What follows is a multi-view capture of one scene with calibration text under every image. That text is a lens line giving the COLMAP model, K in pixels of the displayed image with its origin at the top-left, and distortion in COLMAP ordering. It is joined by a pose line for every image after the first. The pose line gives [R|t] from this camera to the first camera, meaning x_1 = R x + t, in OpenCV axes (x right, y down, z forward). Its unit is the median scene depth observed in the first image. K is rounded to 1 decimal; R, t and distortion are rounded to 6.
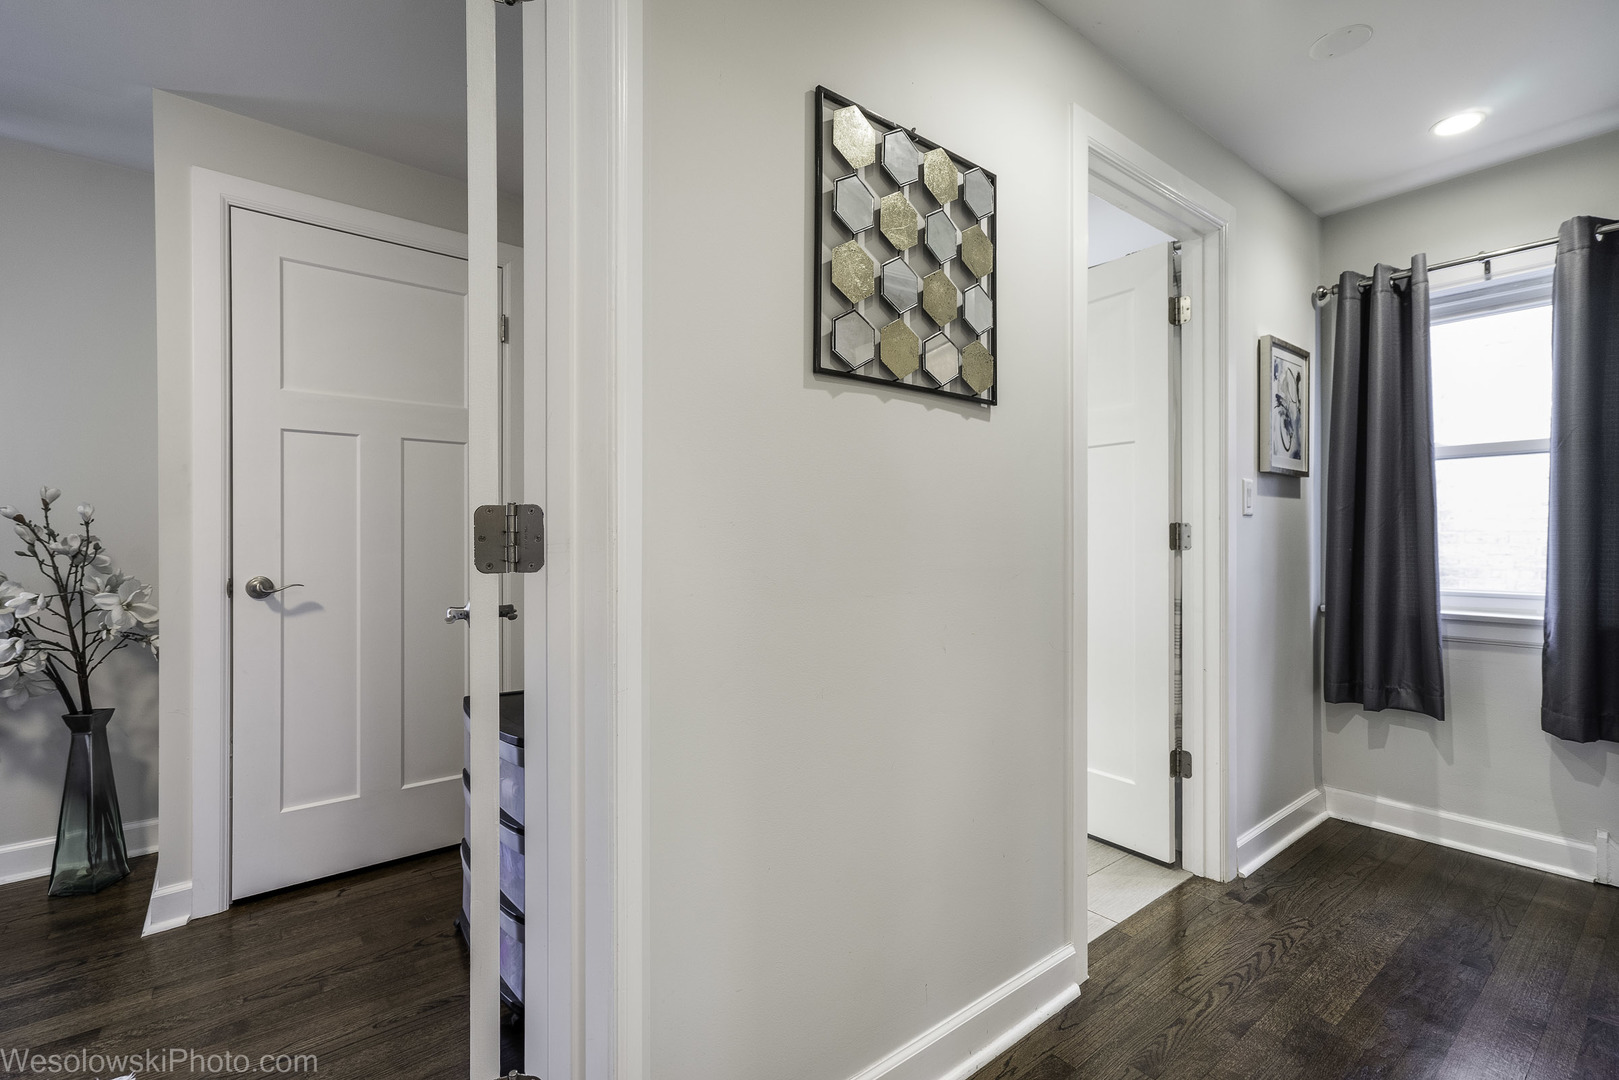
lens RADIAL K [[726.7, 0, 811.3], [0, 726.7, 531.1], [0, 0, 1]] dist [0.007620, 0.000006]
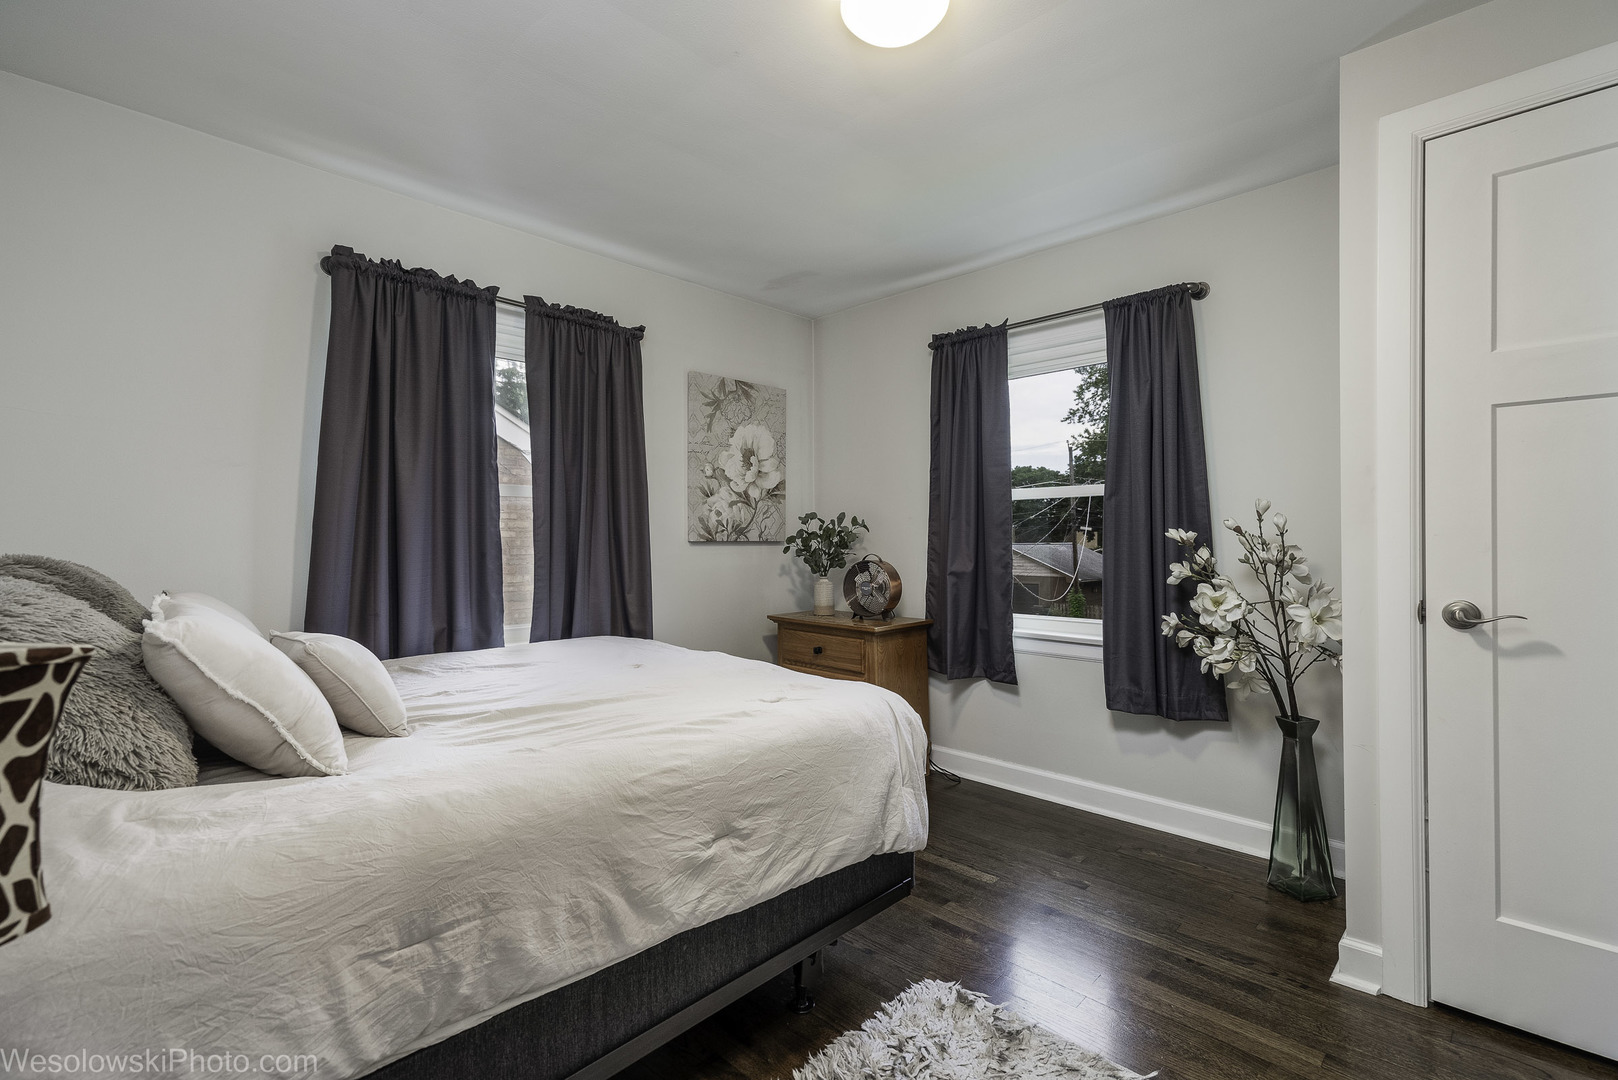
lens RADIAL K [[726.2, 0, 807.3], [0, 726.2, 535.5], [0, 0, 1]] dist [0.007620, 0.000006]
pose [[0.140656, -0.004447, -0.990049, -0.086479], [-0.000248, 0.999990, -0.004527, -0.002984], [0.990059, 0.000883, 0.140653, 0.202962]]
